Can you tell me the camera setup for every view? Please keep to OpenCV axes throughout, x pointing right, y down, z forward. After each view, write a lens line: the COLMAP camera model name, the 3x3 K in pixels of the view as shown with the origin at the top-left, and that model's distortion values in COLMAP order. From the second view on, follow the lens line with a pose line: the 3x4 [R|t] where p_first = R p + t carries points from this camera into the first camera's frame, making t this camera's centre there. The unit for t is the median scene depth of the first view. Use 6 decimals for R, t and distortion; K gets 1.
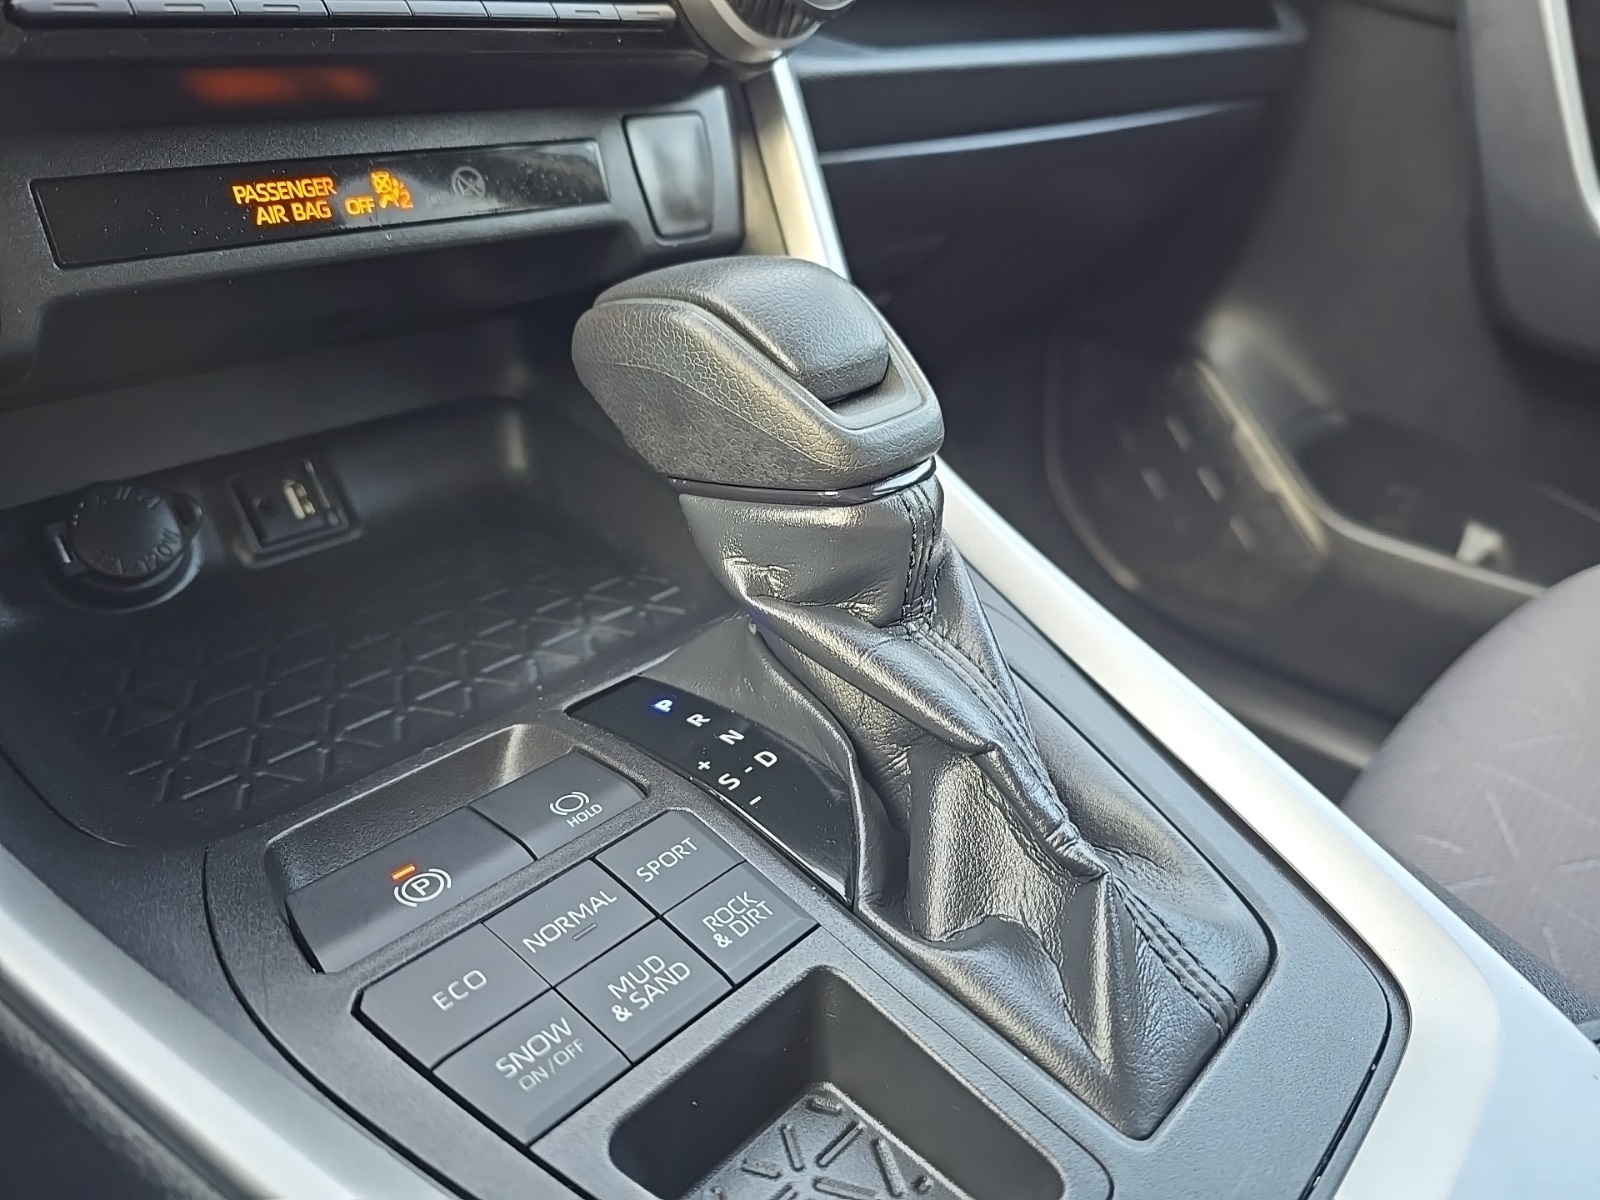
lens RADIAL K [[1139.0, 0, 800.0], [0, 1139.0, 600.0], [0, 0, 1]] dist [-0.002821, -0.003868]
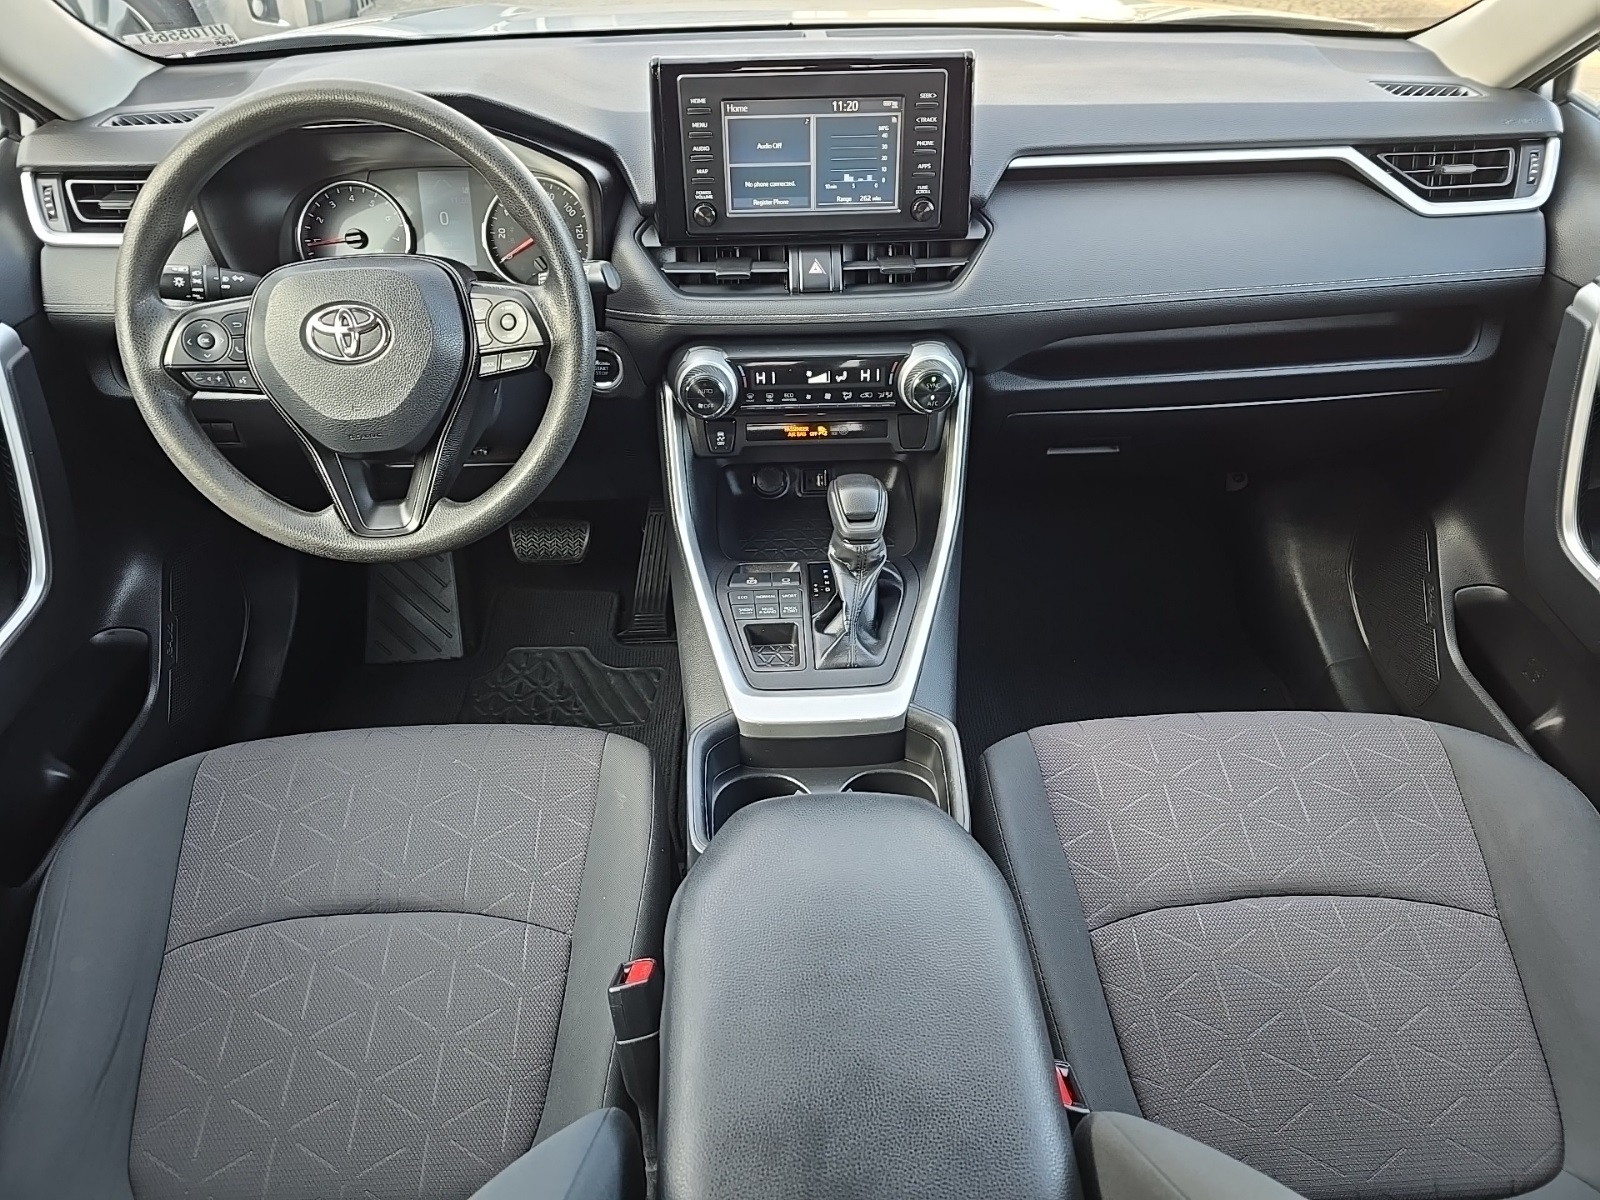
lens RADIAL K [[1074.4, 0, 800.0], [0, 1074.4, 600.0], [0, 0, 1]] dist [0.091010, -0.089455]
pose [[0.710958, 0.386760, -0.587330, 3.274330], [-0.297683, 0.922180, 0.246918, -1.139550], [0.637122, -0.000710, 0.770763, -3.185710]]
